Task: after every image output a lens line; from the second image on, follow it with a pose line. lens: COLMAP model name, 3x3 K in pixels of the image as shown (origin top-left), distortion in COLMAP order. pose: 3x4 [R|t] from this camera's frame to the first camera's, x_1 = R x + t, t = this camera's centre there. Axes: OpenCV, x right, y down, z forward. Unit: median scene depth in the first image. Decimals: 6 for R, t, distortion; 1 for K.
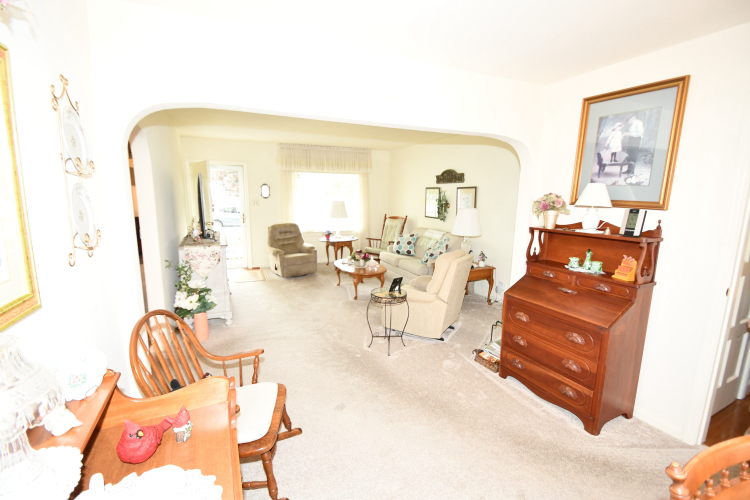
lens RADIAL K [[330.6, 0, 367.8], [0, 330.6, 249.6], [0, 0, 1]] dist [-0.000275, -0.000969]
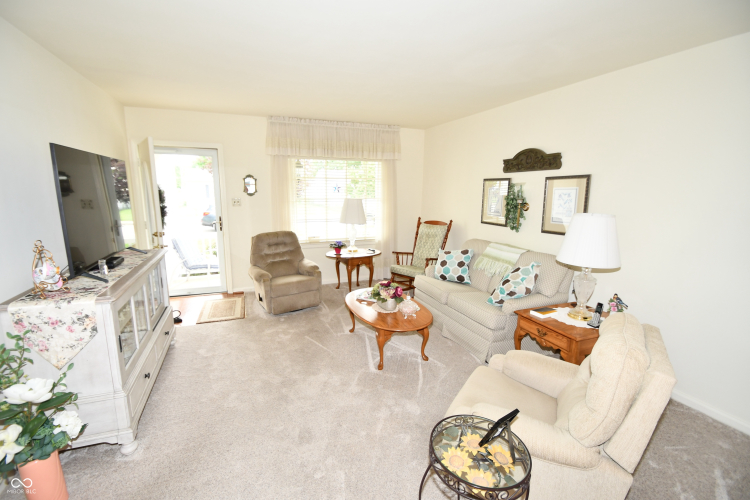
lens RADIAL K [[330.6, 0, 367.8], [0, 330.6, 249.6], [0, 0, 1]] dist [-0.000275, -0.000969]
pose [[0.998687, 0.006146, -0.050852, -0.024724], [-0.005540, 0.999912, 0.012055, -0.054856], [0.050922, -0.011758, 0.998633, 0.339236]]
